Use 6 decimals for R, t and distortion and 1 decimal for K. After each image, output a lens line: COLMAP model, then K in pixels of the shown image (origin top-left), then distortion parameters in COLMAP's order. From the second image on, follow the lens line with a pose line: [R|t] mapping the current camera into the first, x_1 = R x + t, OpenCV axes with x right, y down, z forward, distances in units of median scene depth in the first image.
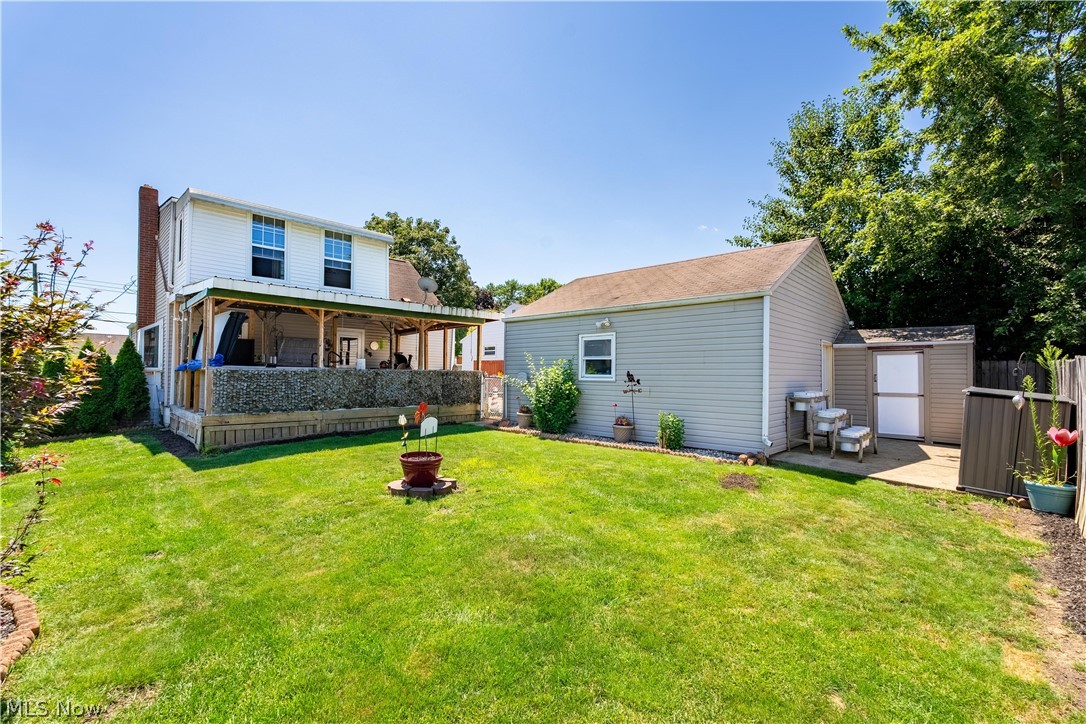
lens RADIAL K [[479.6, 0, 545.3], [0, 479.6, 367.0], [0, 0, 1]] dist [0.001457, -0.000078]
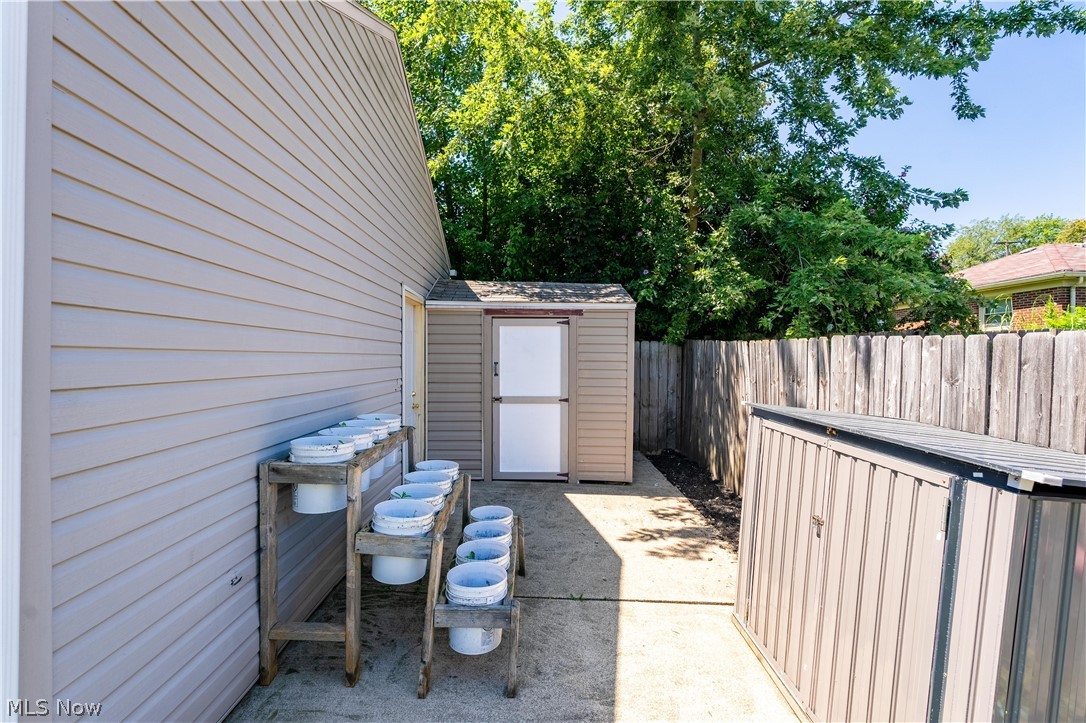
lens RADIAL K [[479.6, 0, 545.1], [0, 479.6, 360.2], [0, 0, 1]] dist [0.001457, -0.000078]
pose [[0.707785, -0.009473, 0.706365, 0.367694], [-0.008714, 0.999717, 0.022139, 0.000823], [-0.706375, -0.021825, 0.707502, 0.613441]]
